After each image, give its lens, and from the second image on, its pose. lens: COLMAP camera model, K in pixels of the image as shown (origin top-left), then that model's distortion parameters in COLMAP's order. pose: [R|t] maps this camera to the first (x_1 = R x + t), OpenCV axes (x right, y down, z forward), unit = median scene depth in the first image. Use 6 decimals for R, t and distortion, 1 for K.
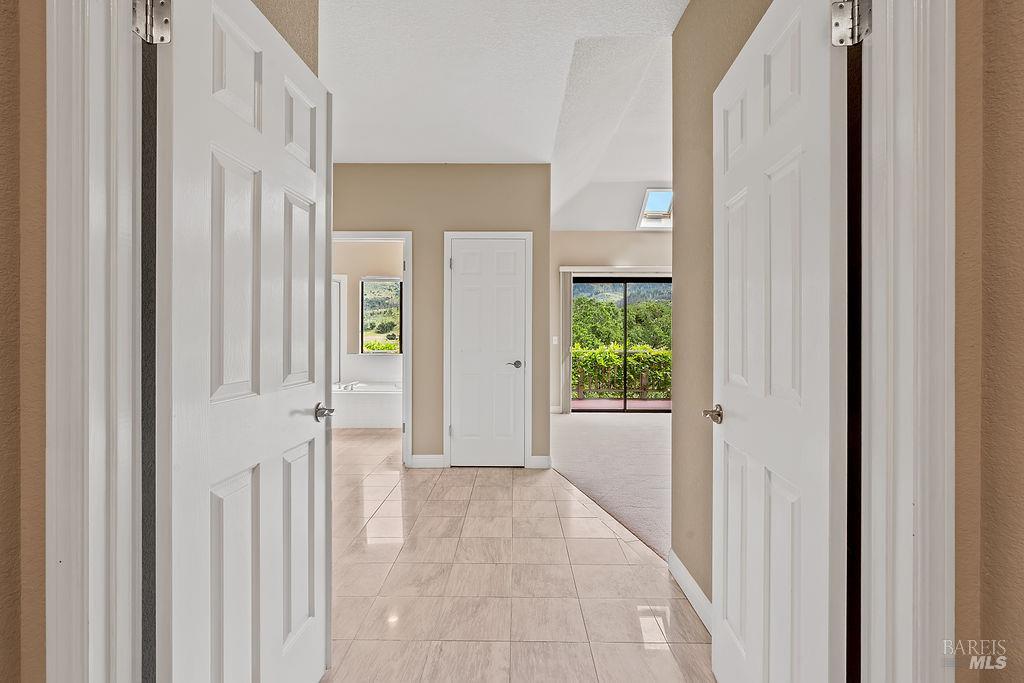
lens RADIAL K [[466.6, 0, 515.8], [0, 466.6, 334.0], [0, 0, 1]] dist [0.001119, 0.000089]
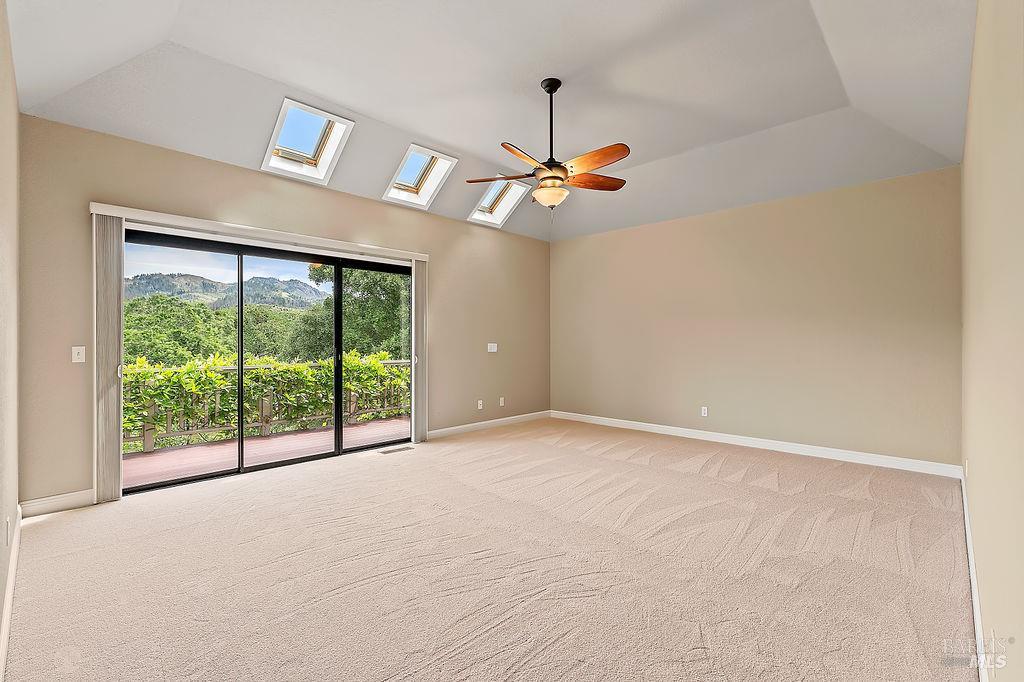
lens RADIAL K [[455.1, 0, 512.0], [0, 455.1, 341.0], [0, 0, 1]] dist [-0.003753, -0.000375]
pose [[0.695222, -0.002073, 0.718792, 0.047311], [0.001647, 0.999998, 0.001291, -0.000052], [-0.718793, 0.000286, 0.695224, 0.280402]]
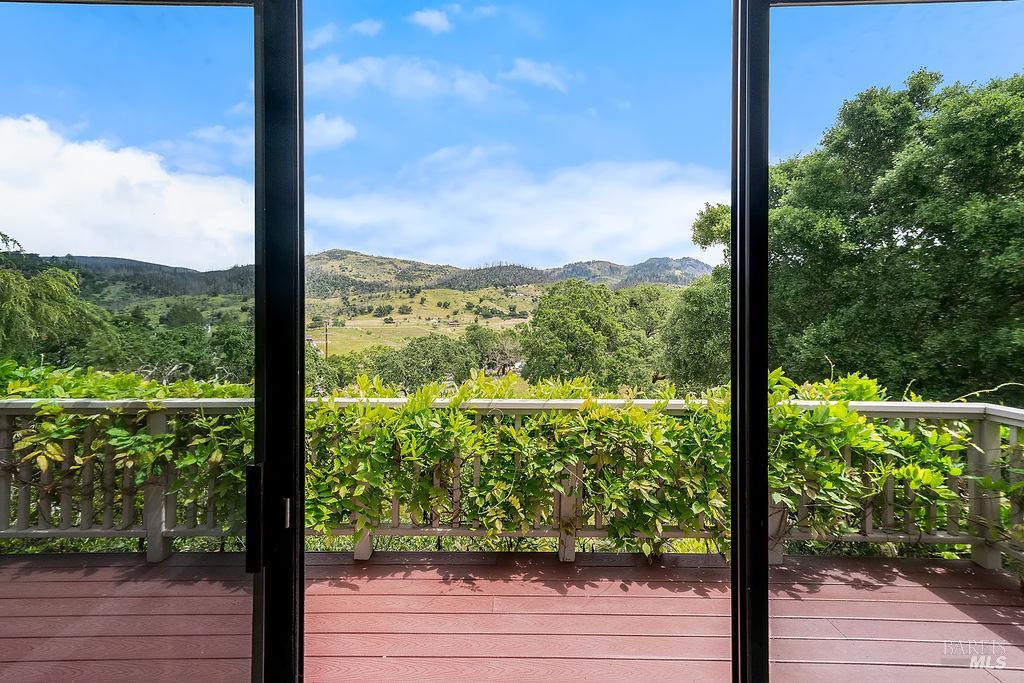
lens RADIAL K [[469.6, 0, 515.0], [0, 469.6, 317.7], [0, 0, 1]] dist [-0.000006, 0.000141]
pose [[0.999986, 0.000103, 0.005228, 0.244593], [-0.000104, 1.000000, 0.000156, -0.019962], [-0.005228, -0.000157, 0.999986, 0.707857]]
